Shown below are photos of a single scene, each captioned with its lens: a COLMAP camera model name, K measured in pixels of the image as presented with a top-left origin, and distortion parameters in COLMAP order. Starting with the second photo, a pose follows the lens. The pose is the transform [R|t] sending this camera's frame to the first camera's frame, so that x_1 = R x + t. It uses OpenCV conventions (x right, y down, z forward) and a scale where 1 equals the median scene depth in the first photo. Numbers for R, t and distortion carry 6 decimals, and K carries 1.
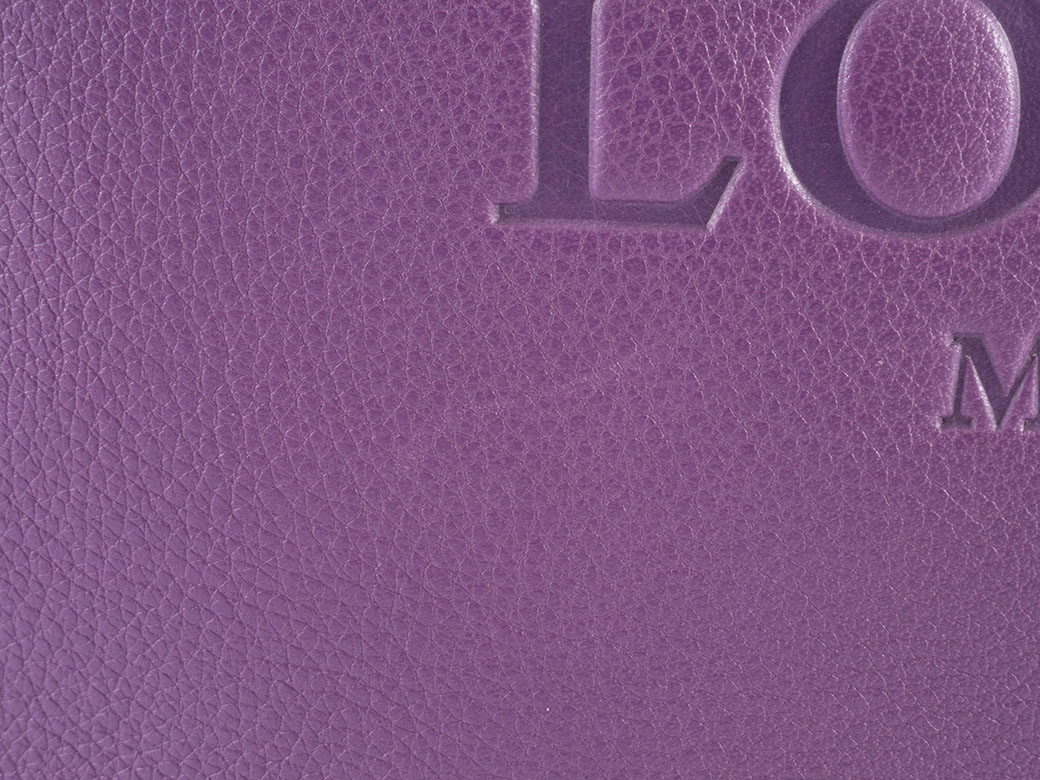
lens RADIAL K [[2119.9, 0, 520.3], [0, 2119.9, 389.6], [0, 0, 1]] dist [0.018896, 0.000000]
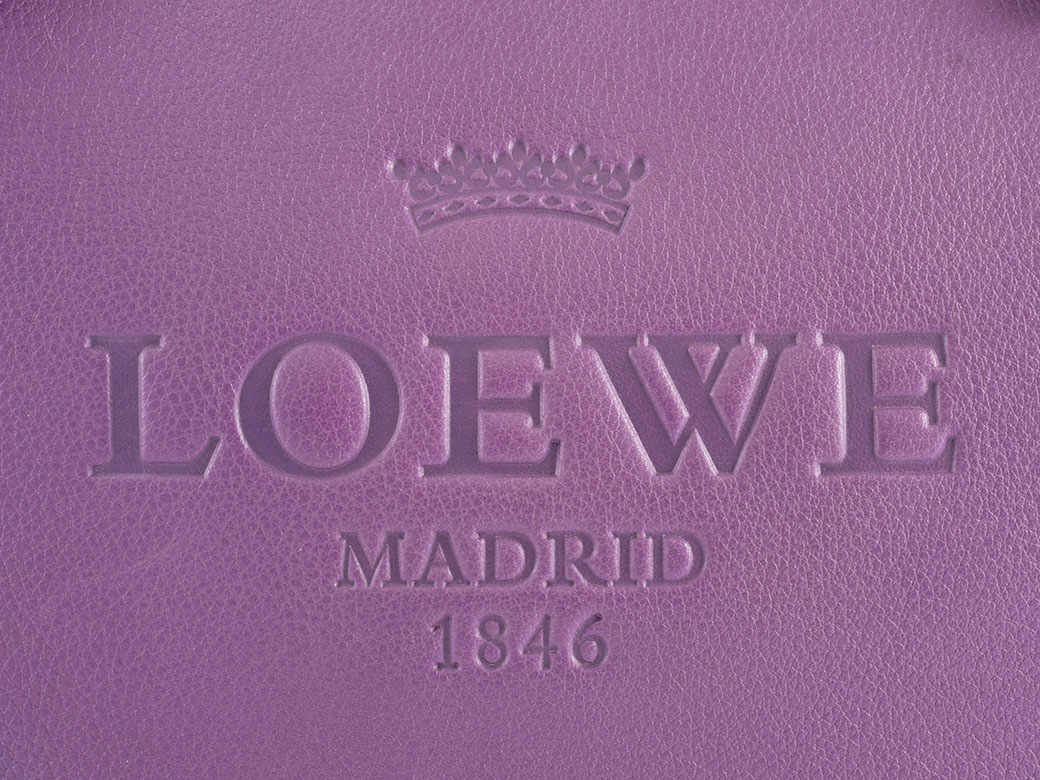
lens RADIAL K [[2191.2, 0, 519.7], [0, 2191.2, 390.2], [0, 0, 1]] dist [-0.039838, 0.000000]
pose [[0.999248, -0.016317, -0.035182, 0.425077], [0.008238, 0.975785, -0.218579, 0.263821], [0.037896, 0.218125, 0.975185, -0.836223]]
